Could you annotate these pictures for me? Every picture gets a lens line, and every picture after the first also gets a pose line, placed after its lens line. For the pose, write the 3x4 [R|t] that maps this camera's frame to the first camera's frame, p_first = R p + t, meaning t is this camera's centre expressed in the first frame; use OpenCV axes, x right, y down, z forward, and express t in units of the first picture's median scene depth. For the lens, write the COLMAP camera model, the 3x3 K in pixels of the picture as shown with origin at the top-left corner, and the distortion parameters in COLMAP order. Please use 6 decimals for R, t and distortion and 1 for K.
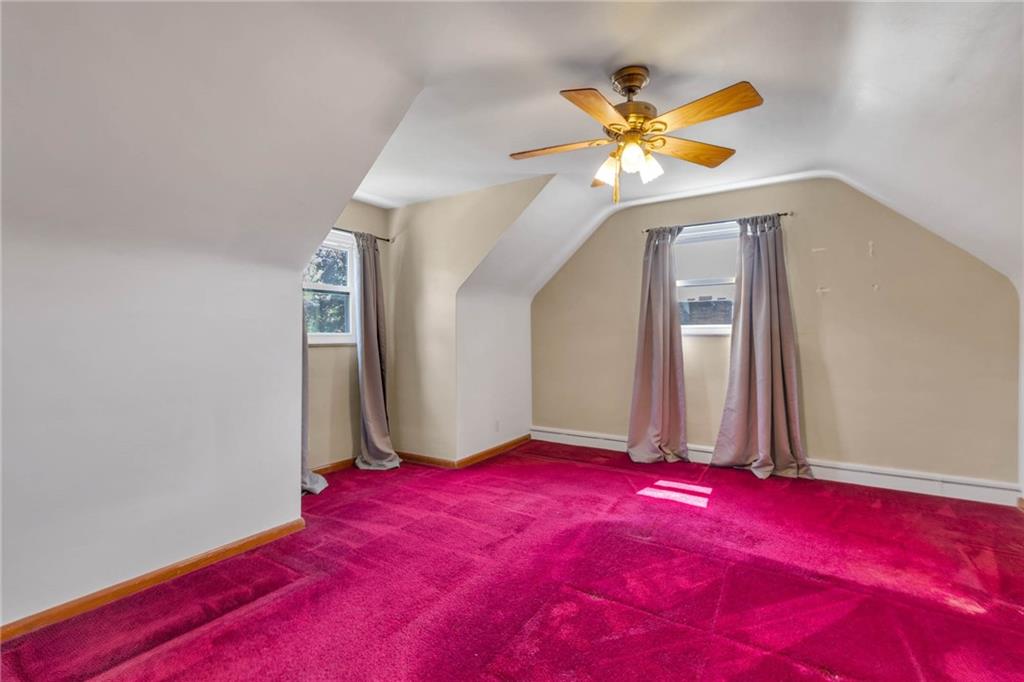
lens RADIAL K [[462.7, 0, 513.2], [0, 462.7, 341.2], [0, 0, 1]] dist [0.000251, 0.000100]
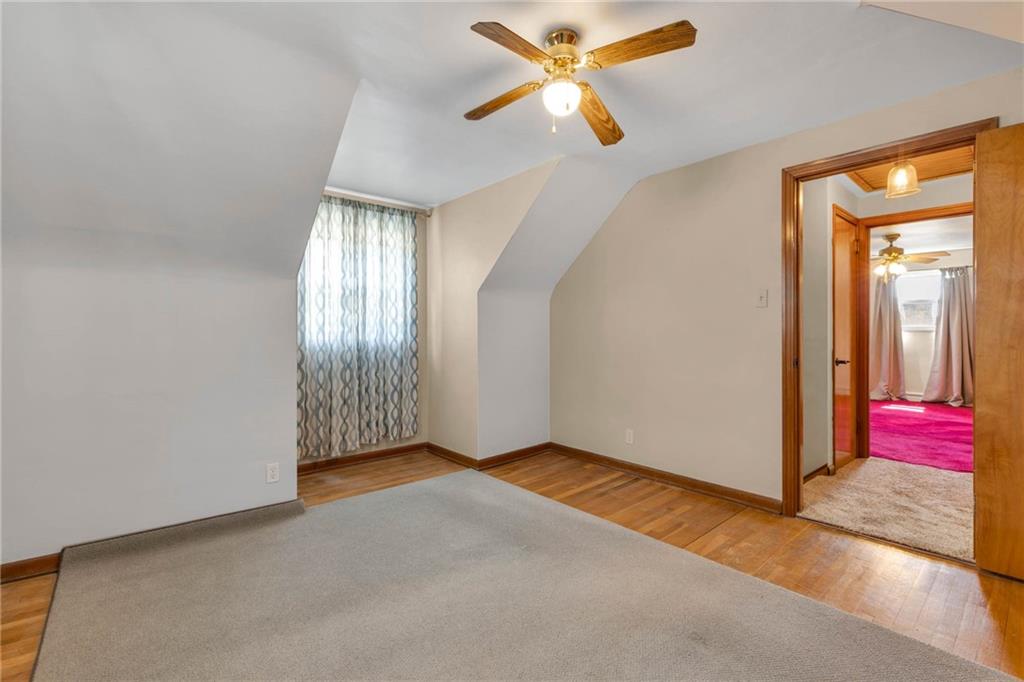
lens RADIAL K [[457.6, 0, 510.2], [0, 457.6, 334.0], [0, 0, 1]] dist [0.001189, 0.000290]
pose [[0.956765, 0.002872, -0.290847, -0.656024], [-0.004815, 0.999971, -0.005967, 0.017384], [0.290821, 0.007109, 0.956751, -1.314437]]
